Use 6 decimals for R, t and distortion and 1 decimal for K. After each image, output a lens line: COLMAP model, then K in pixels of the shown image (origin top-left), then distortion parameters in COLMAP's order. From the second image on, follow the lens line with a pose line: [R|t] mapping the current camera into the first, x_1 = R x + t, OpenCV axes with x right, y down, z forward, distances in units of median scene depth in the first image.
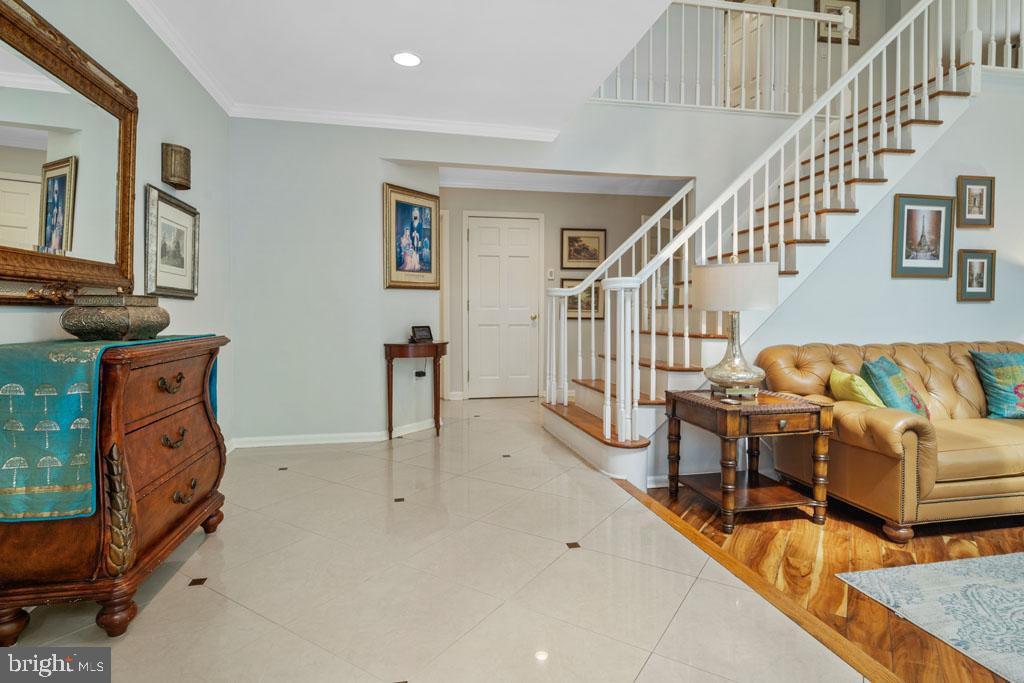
lens RADIAL K [[526.7, 0, 509.0], [0, 526.7, 303.9], [0, 0, 1]] dist [0.002232, -0.000328]
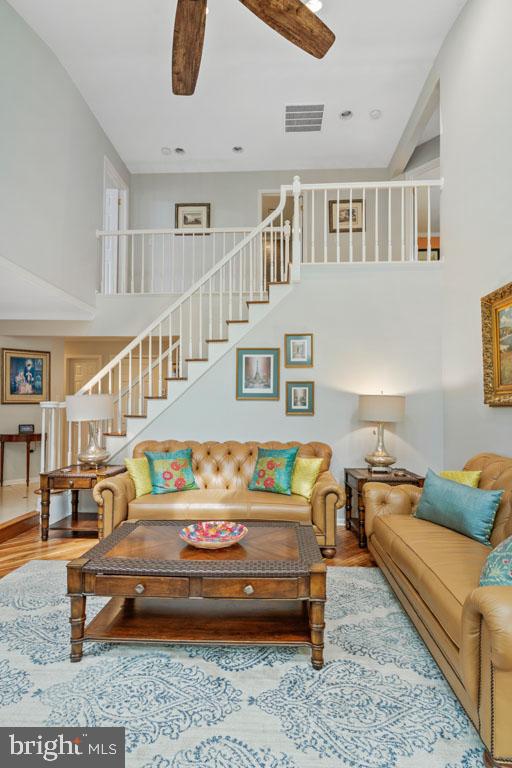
lens RADIAL K [[389.7, 0, 256.0], [0, 389.7, 384.0], [0, 0, 1]] dist [0.002658, 0.000327]
pose [[0.970125, -0.009251, -0.242430, 1.043779], [-0.002175, 0.998901, -0.046818, -0.041497], [0.242597, 0.045946, 0.969039, -0.130215]]
